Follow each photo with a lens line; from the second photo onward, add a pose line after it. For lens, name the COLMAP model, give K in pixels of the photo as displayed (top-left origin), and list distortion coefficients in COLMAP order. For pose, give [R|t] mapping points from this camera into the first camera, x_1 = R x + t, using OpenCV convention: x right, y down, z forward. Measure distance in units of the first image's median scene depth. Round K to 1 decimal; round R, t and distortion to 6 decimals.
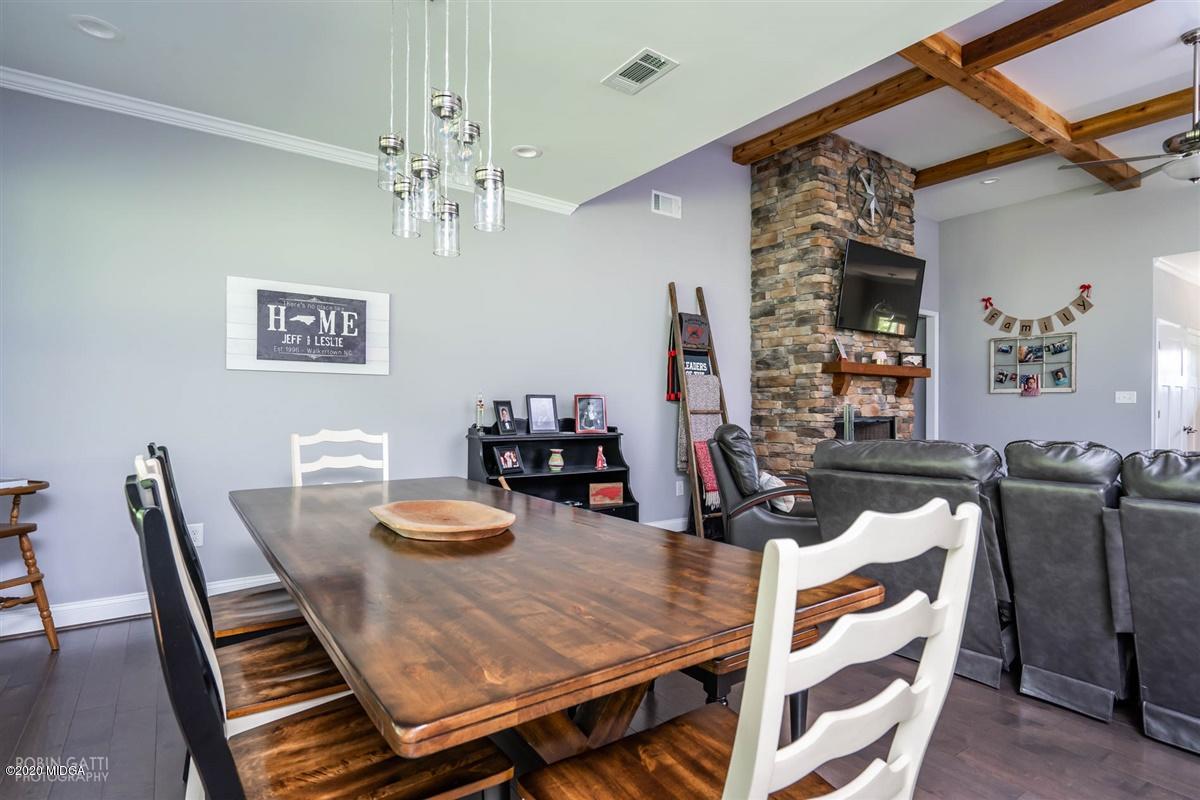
lens RADIAL K [[616.6, 0, 600.6], [0, 616.6, 402.9], [0, 0, 1]] dist [0.001476, 0.001906]
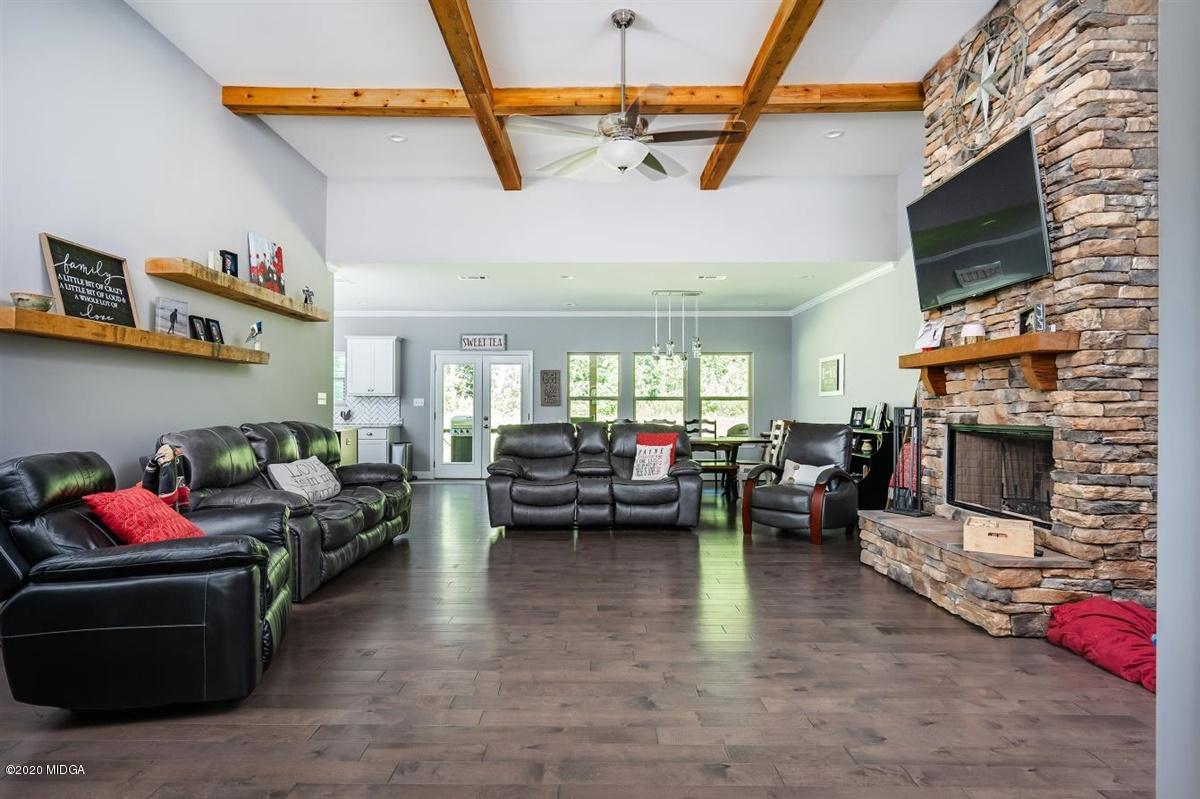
lens RADIAL K [[680.0, 0, 587.2], [0, 680.0, 403.4], [0, 0, 1]] dist [-0.000506, 0.001036]
pose [[-0.591131, -0.013760, -0.806458, 1.357054], [0.000287, 0.999851, -0.017270, 0.013244], [0.806575, -0.010440, -0.591039, 1.166761]]
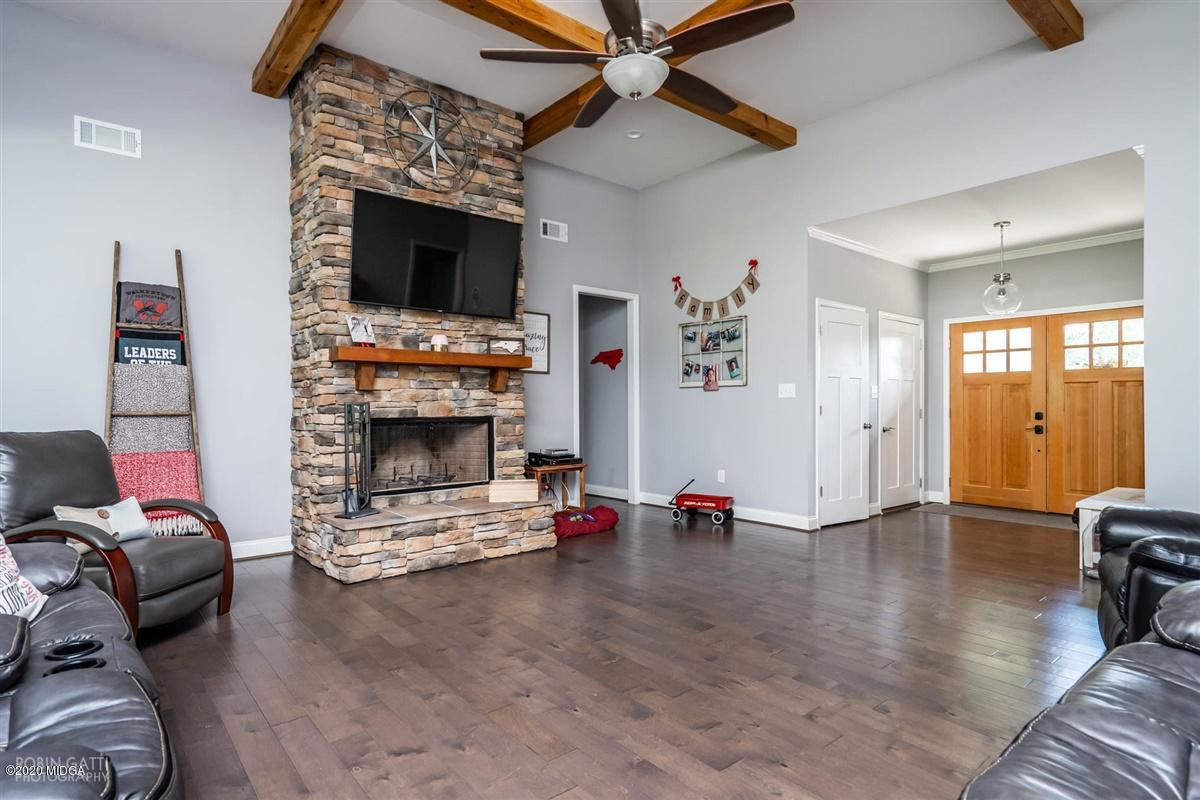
lens RADIAL K [[616.6, 0, 607.6], [0, 616.6, 401.5], [0, 0, 1]] dist [0.001476, 0.001906]
pose [[0.996848, -0.008674, 0.078862, 0.644320], [0.008603, 0.999962, 0.001234, 0.003664], [-0.078870, -0.000552, 0.996885, 0.200865]]
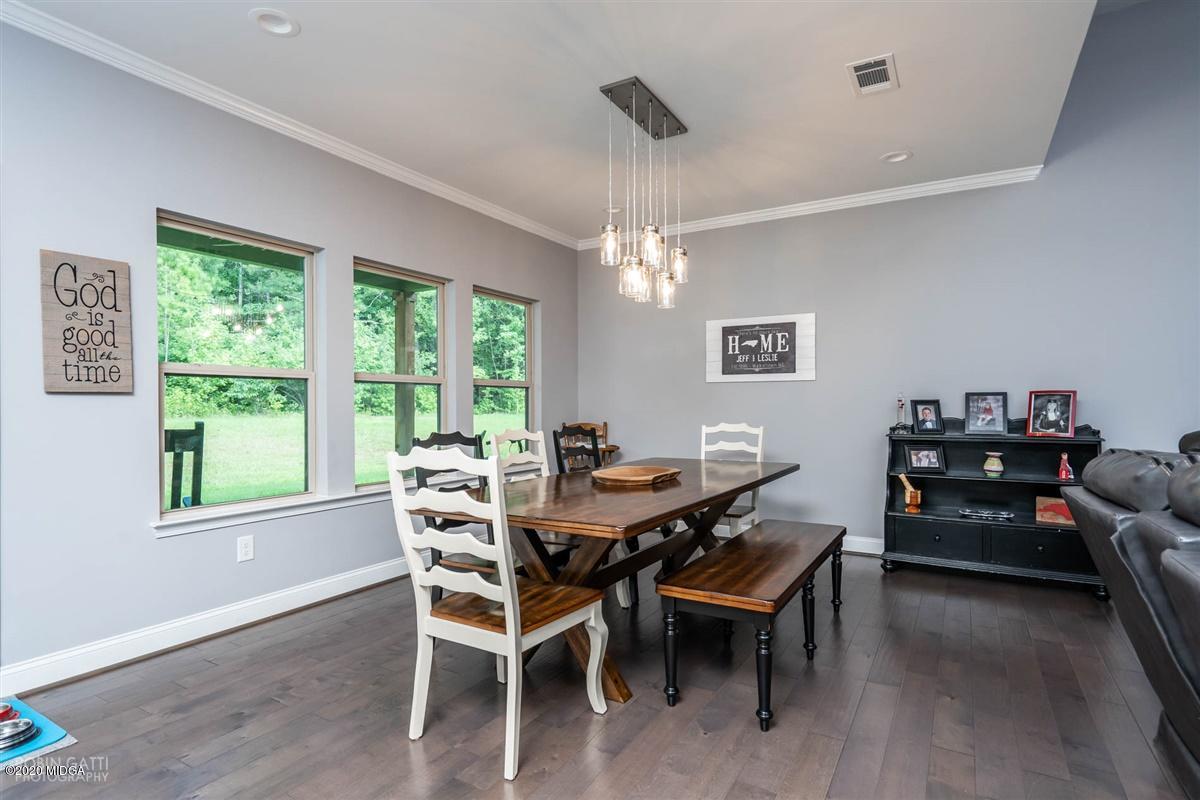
lens RADIAL K [[616.6, 0, 601.3], [0, 616.6, 404.8], [0, 0, 1]] dist [0.001476, 0.001906]
pose [[0.401195, -0.008247, -0.915956, 0.430192], [0.010802, 0.999933, -0.004271, 0.002651], [0.915929, -0.008181, 0.401257, 0.095370]]
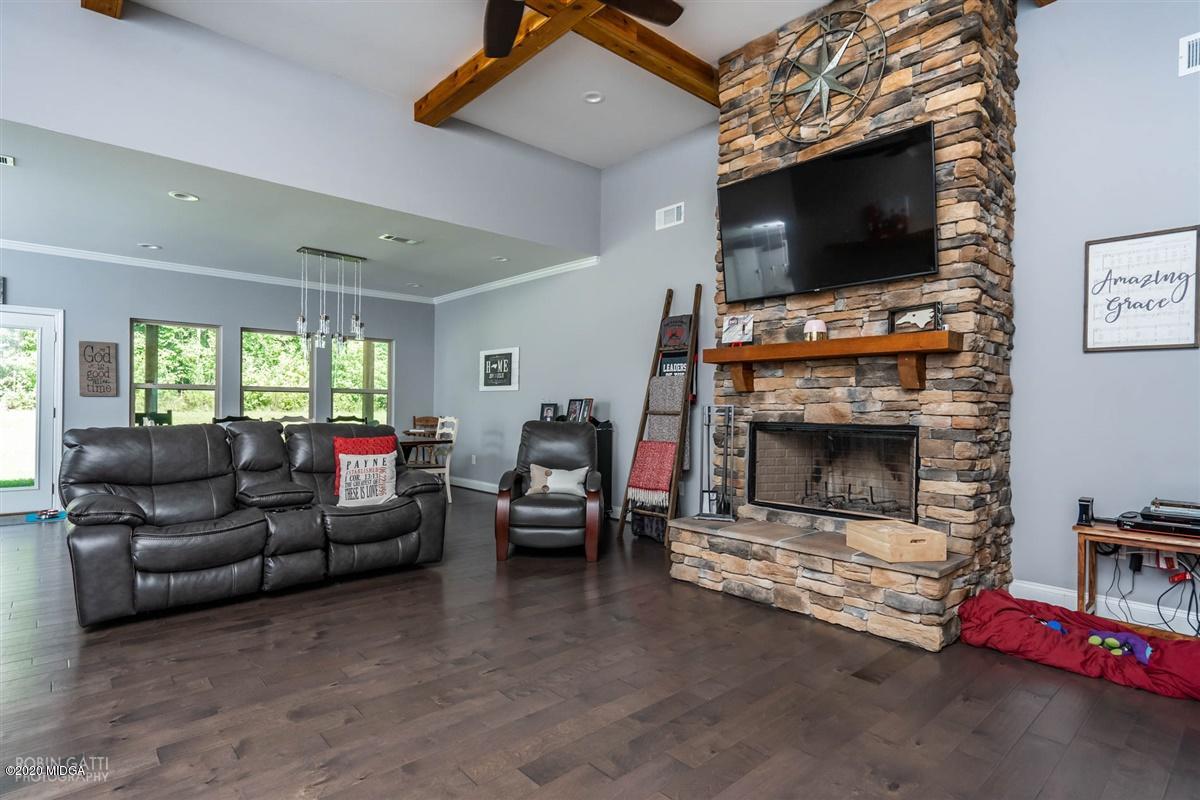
lens RADIAL K [[616.6, 0, 603.7], [0, 616.6, 404.0], [0, 0, 1]] dist [0.001476, 0.001906]
pose [[0.112989, -0.009060, -0.993555, 1.125763], [-0.002854, 0.999951, -0.009443, 0.010023], [0.993592, 0.003902, 0.112958, 0.758809]]
